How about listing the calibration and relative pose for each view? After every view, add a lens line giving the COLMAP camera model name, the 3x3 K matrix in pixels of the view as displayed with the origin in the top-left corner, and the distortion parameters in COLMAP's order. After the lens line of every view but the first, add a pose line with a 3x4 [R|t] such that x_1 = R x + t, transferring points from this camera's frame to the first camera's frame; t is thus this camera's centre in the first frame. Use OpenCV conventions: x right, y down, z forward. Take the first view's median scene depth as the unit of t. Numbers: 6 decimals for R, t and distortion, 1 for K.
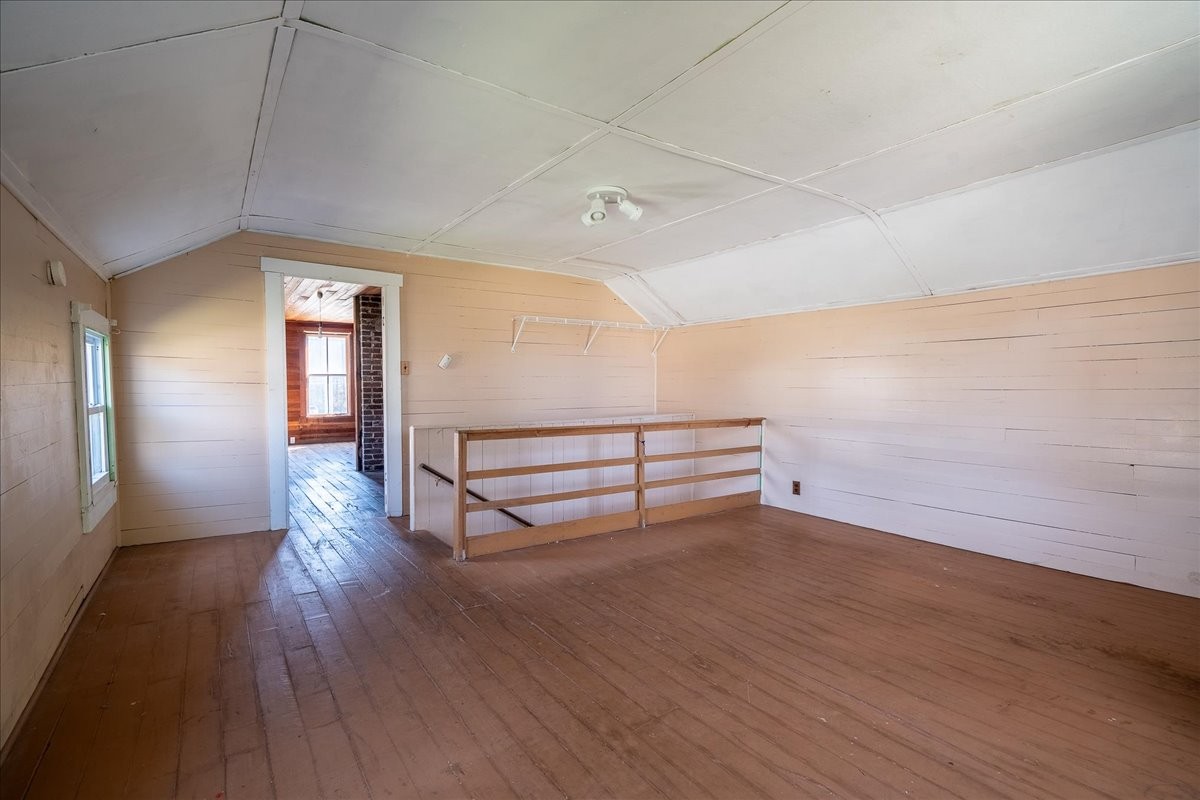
lens RADIAL K [[556.9, 0, 600.1], [0, 556.9, 400.8], [0, 0, 1]] dist [-0.001399, 0.000387]
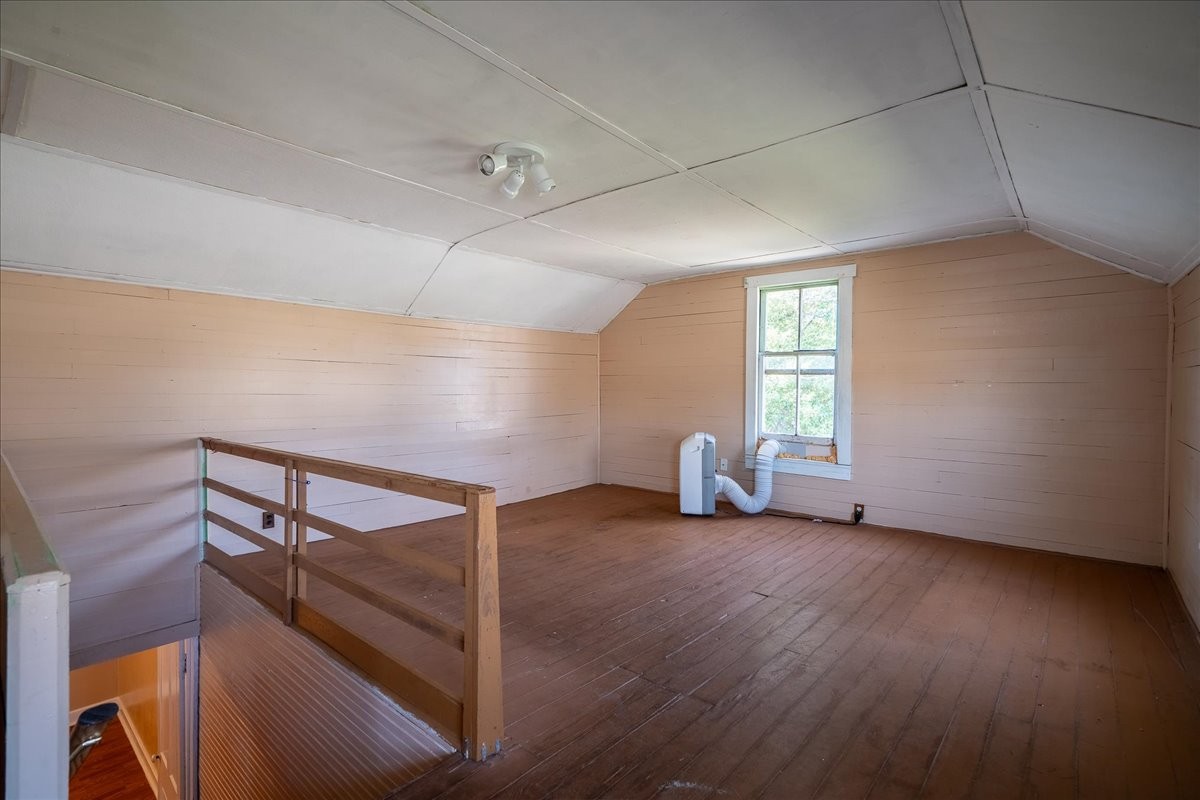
lens RADIAL K [[556.9, 0, 601.5], [0, 556.9, 398.5], [0, 0, 1]] dist [-0.001399, 0.000387]
pose [[-0.244323, -0.013425, 0.969601, -0.916408], [0.023478, 0.999529, 0.019755, -0.037437], [-0.969410, 0.027591, -0.243892, 1.250636]]
